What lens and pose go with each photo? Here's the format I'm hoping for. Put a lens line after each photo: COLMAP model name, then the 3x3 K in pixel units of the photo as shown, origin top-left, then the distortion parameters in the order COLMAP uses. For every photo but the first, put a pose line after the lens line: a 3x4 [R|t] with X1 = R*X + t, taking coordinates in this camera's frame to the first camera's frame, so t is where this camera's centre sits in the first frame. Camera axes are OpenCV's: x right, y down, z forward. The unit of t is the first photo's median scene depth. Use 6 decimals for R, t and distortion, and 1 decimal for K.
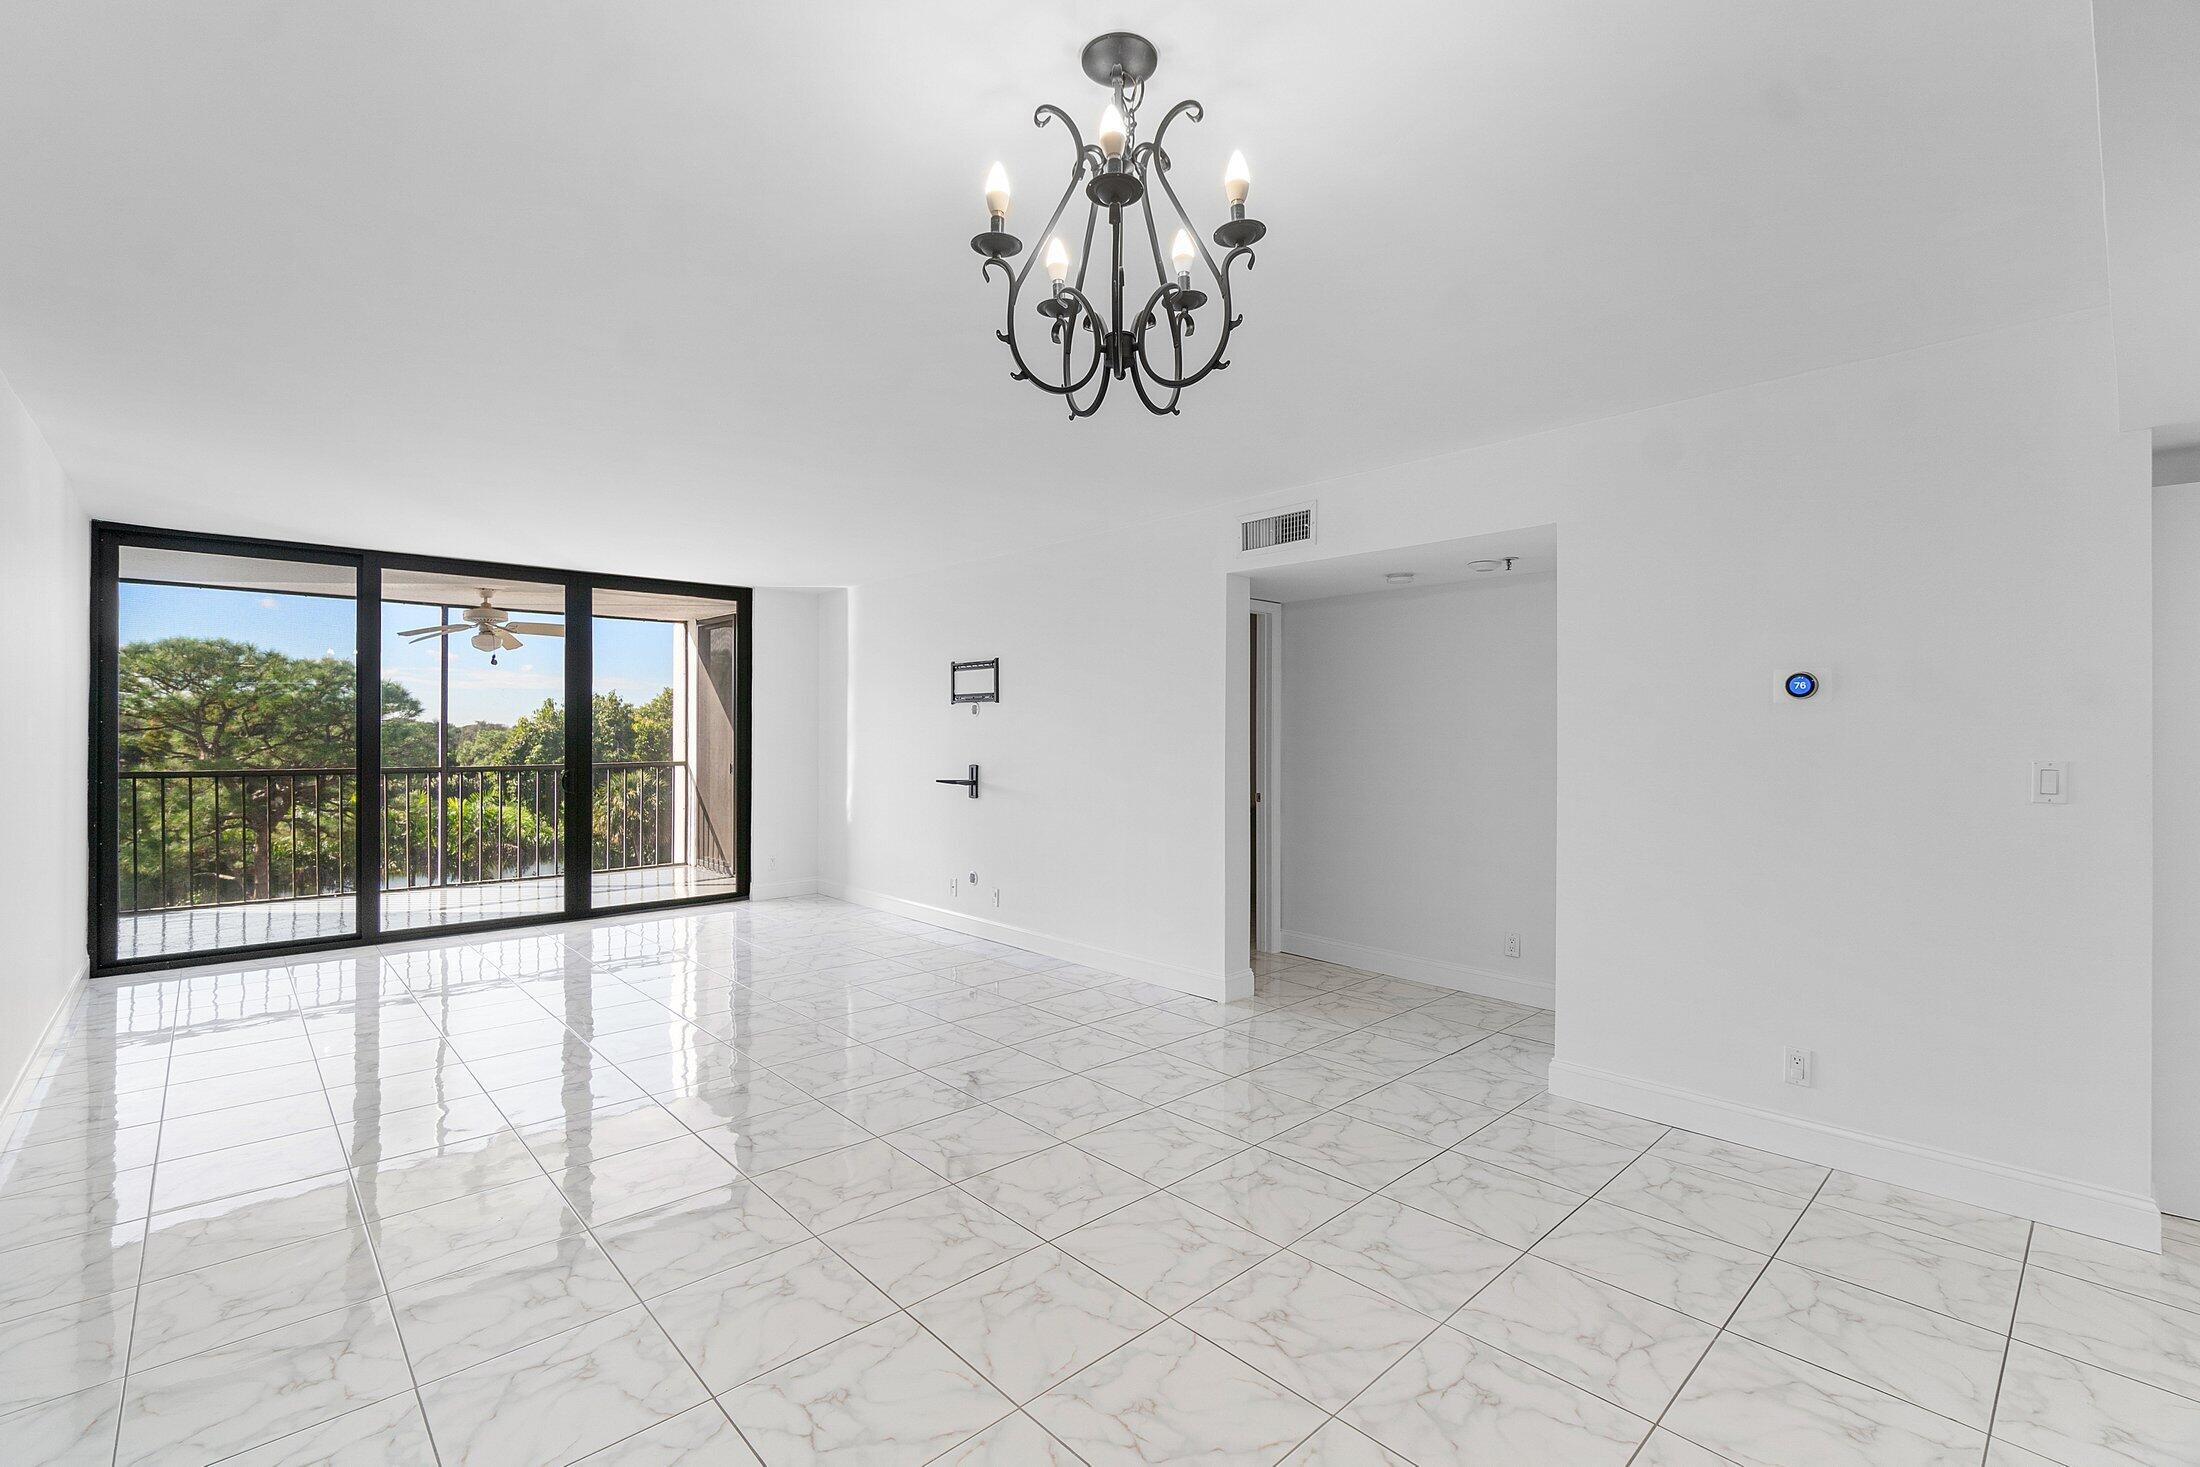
lens RADIAL K [[955.6, 0, 1100.0], [0, 955.6, 733.5], [0, 0, 1]] dist [-0.002652, -0.000202]
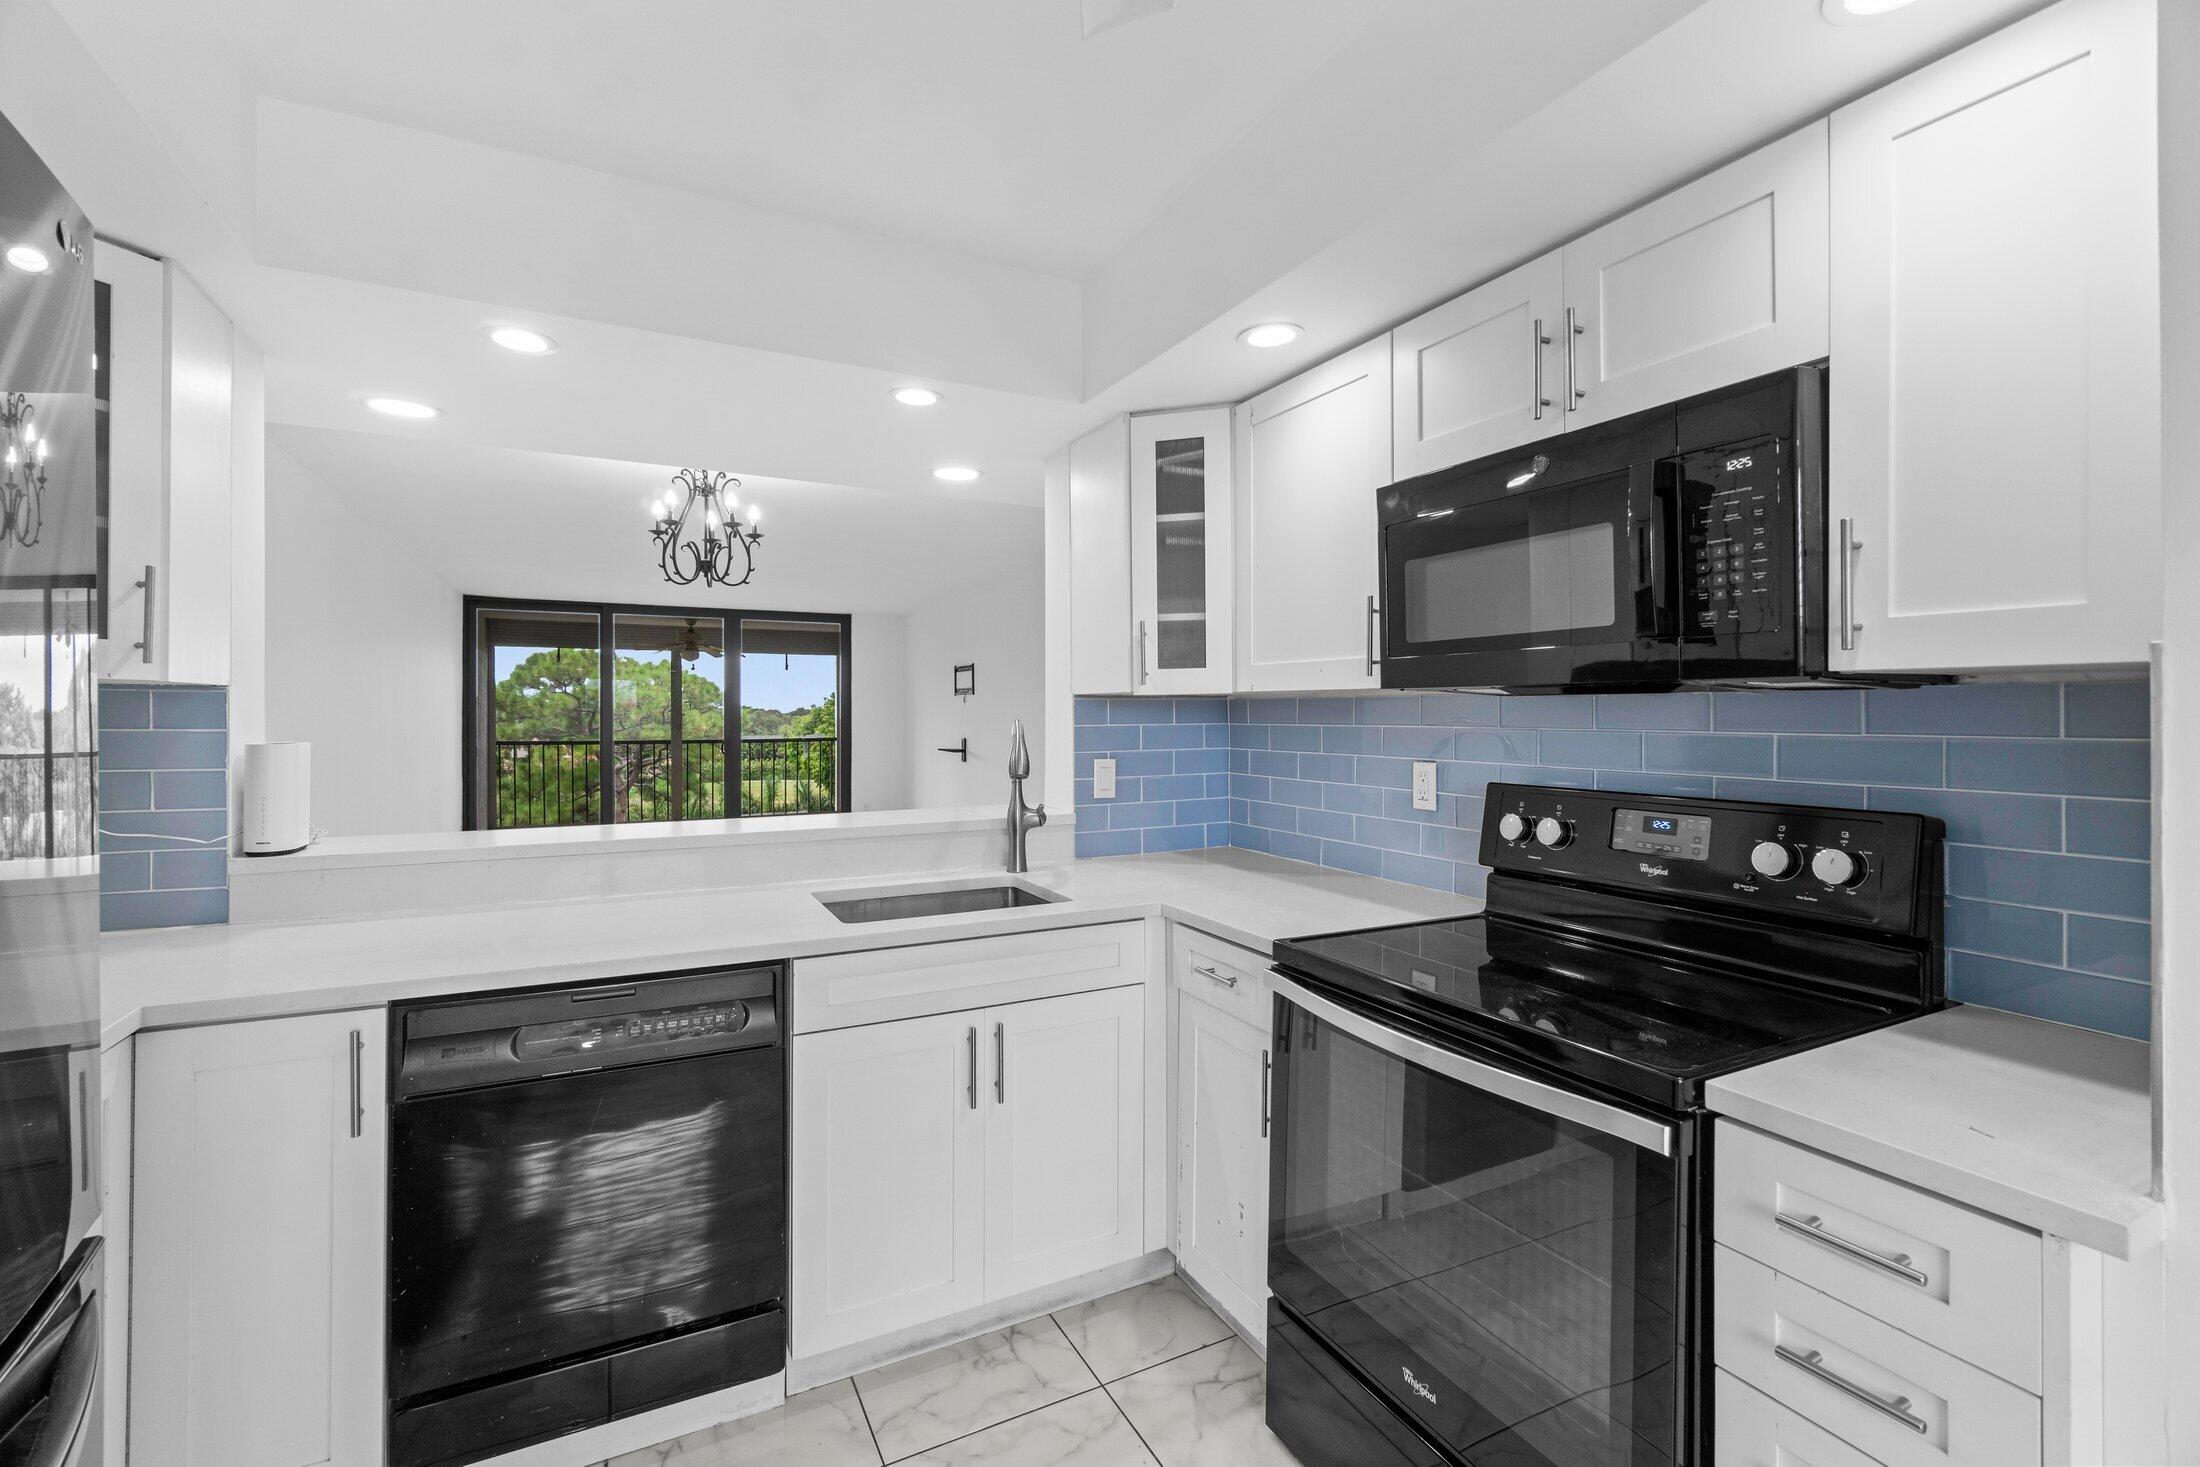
lens RADIAL K [[944.8, 0, 1105.6], [0, 944.8, 720.7], [0, 0, 1]] dist [-0.003262, -0.000746]
pose [[0.963983, -0.004156, -0.265933, 0.440817], [0.006876, 0.999933, 0.009298, -0.005535], [0.265877, -0.010791, 0.963947, -0.288310]]
